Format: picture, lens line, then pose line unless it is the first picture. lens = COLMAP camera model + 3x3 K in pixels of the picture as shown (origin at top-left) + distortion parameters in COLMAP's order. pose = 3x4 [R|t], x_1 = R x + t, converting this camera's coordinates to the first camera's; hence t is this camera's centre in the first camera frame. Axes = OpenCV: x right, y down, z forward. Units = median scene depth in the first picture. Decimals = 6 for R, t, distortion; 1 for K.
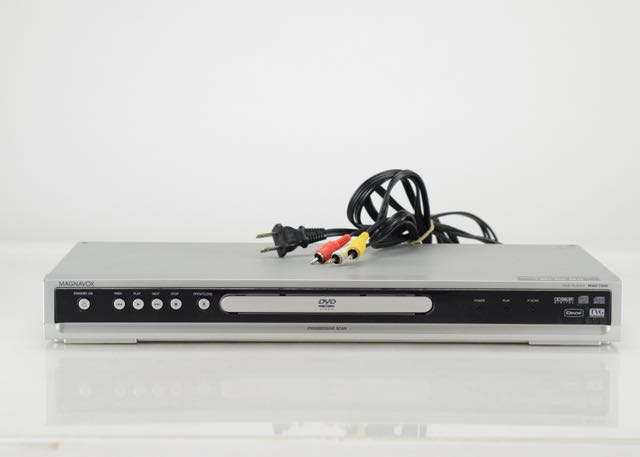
lens RADIAL K [[1731.6, 0, 320.0], [0, 1731.6, 228.5], [0, 0, 1]] dist [0.023111, 0.147896]
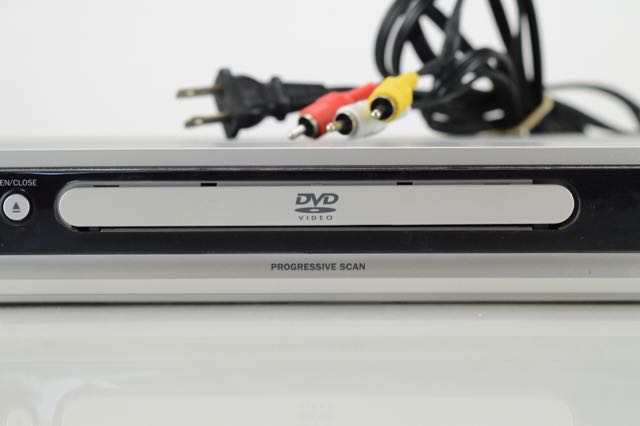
lens RADIAL K [[1648.7, 0, 320.0], [0, 1648.7, 213.0], [0, 0, 1]] dist [-0.018523, -0.070856]
pose [[0.999469, -0.008028, -0.031571, 0.017021], [0.006278, 0.998459, -0.055137, 0.066692], [0.031965, 0.054909, 0.997980, 0.611942]]
